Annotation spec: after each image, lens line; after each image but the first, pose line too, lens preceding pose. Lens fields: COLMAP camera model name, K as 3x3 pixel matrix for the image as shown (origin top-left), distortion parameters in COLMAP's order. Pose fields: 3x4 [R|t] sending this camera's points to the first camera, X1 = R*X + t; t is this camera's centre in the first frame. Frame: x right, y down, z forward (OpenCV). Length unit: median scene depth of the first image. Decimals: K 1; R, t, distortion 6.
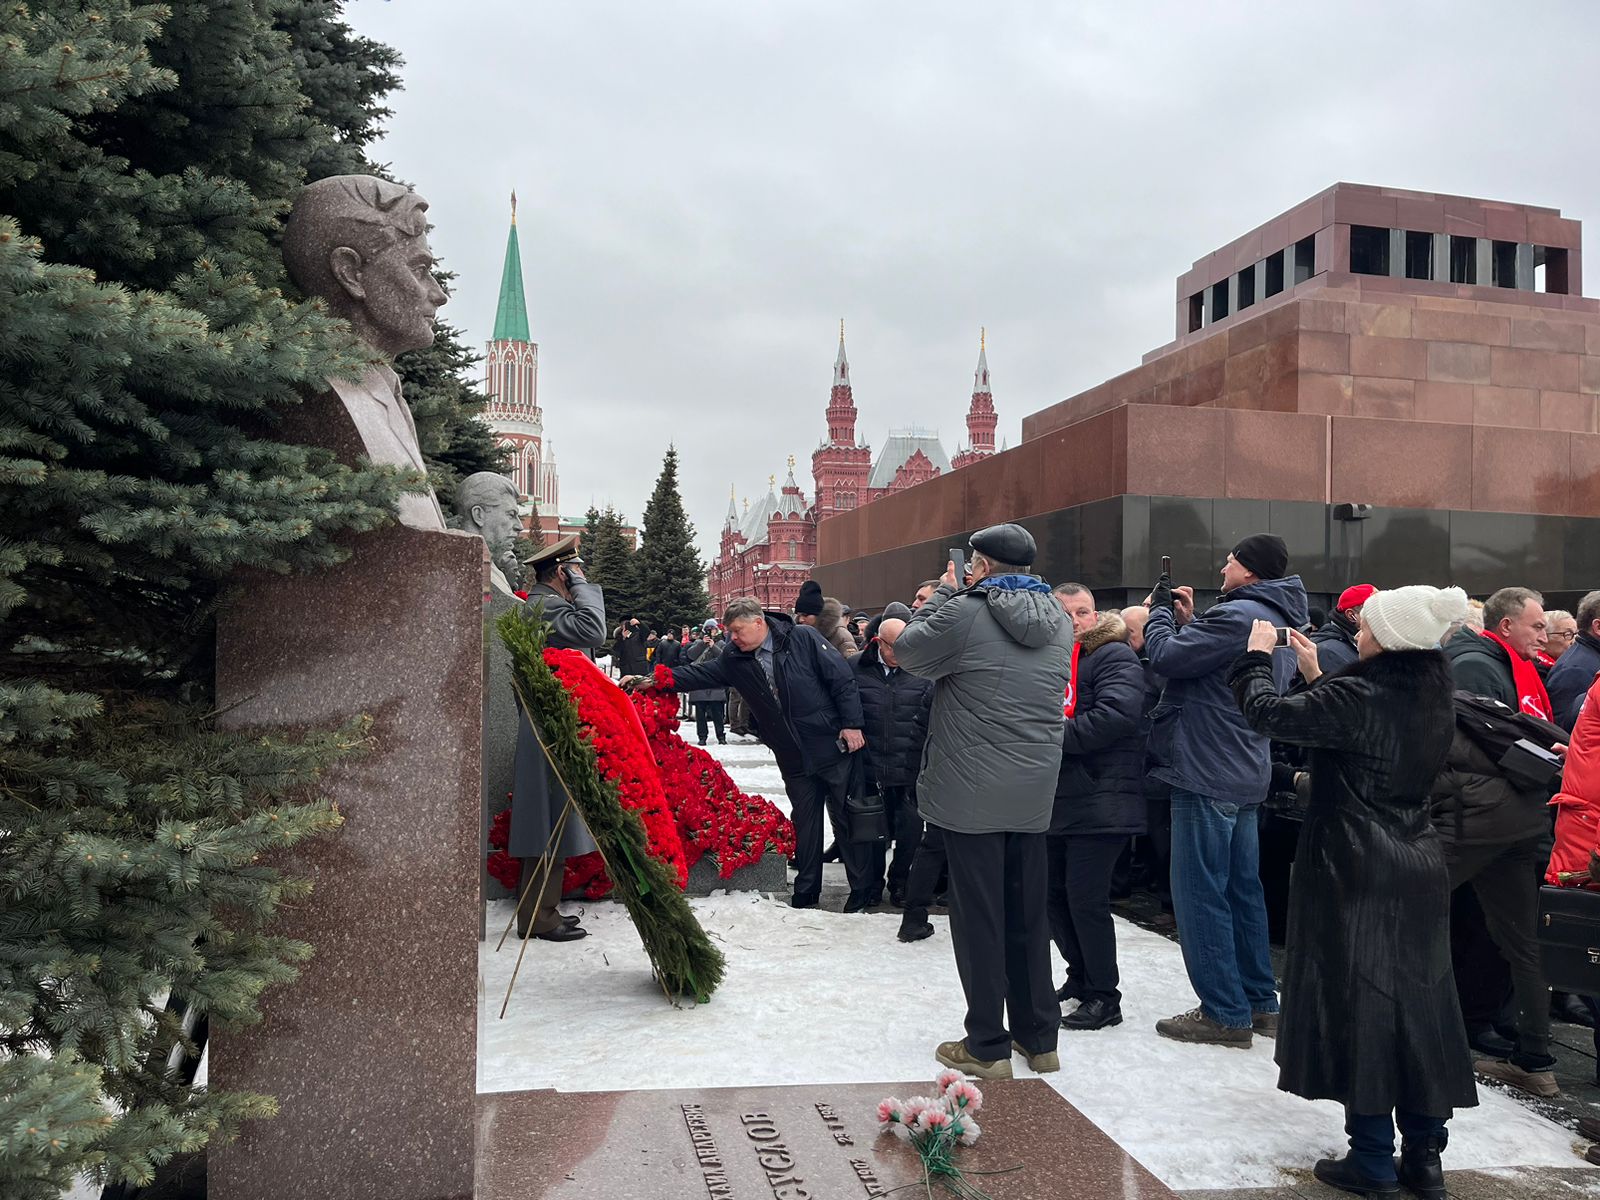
lens RADIAL K [[1249.7, 0, 778.1], [0, 1249.7, 605.6], [0, 0, 1]] dist [0.073886, -0.076589]
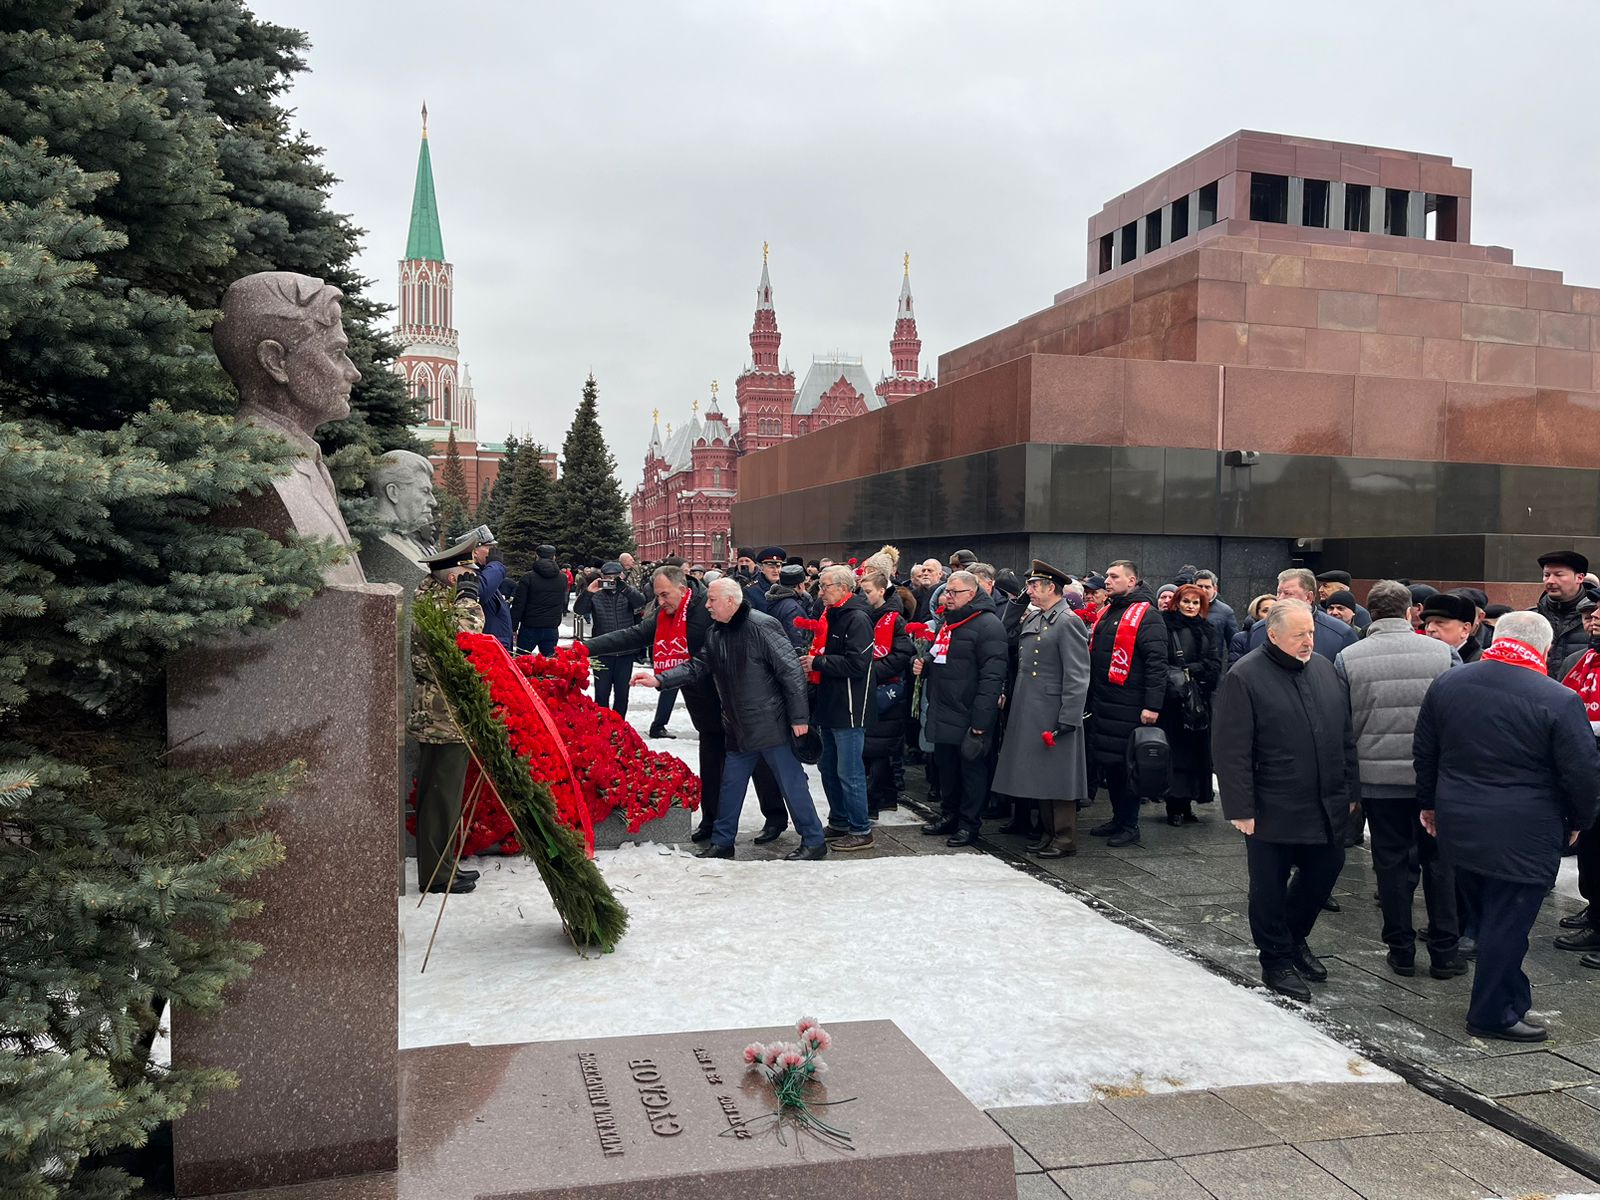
lens RADIAL K [[1250.9, 0, 784.3], [0, 1250.9, 598.2], [0, 0, 1]] dist [0.081276, -0.097790]
pose [[0.997925, -0.005252, 0.064177, 0.024776], [0.001782, 0.998539, 0.054000, -0.053872], [-0.064367, -0.053774, 0.996476, -0.095383]]
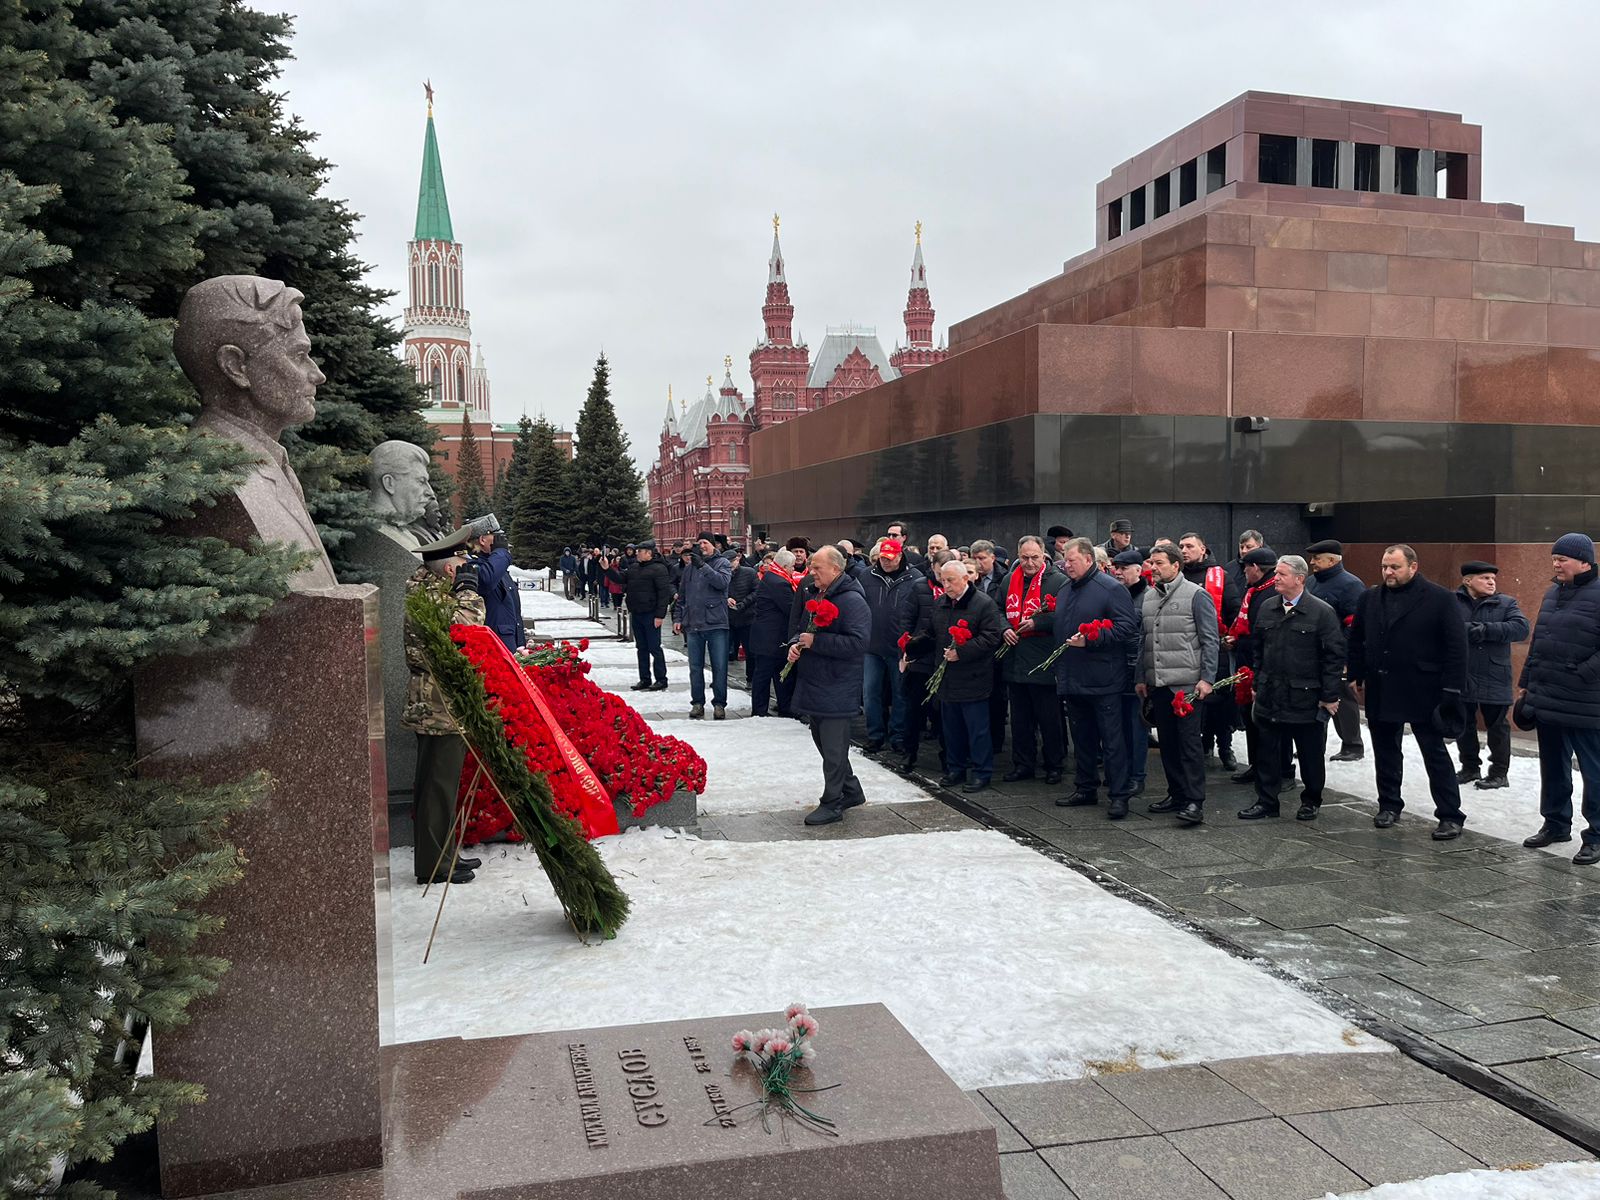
lens RADIAL K [[1249.3, 0, 800.0], [0, 1249.3, 600.0], [0, 0, 1]] dist [0.085683, -0.110036]
pose [[0.997747, -0.029149, 0.060430, 0.048138], [0.024503, 0.996787, 0.076260, -0.062722], [-0.062459, -0.074608, 0.995255, -0.095384]]
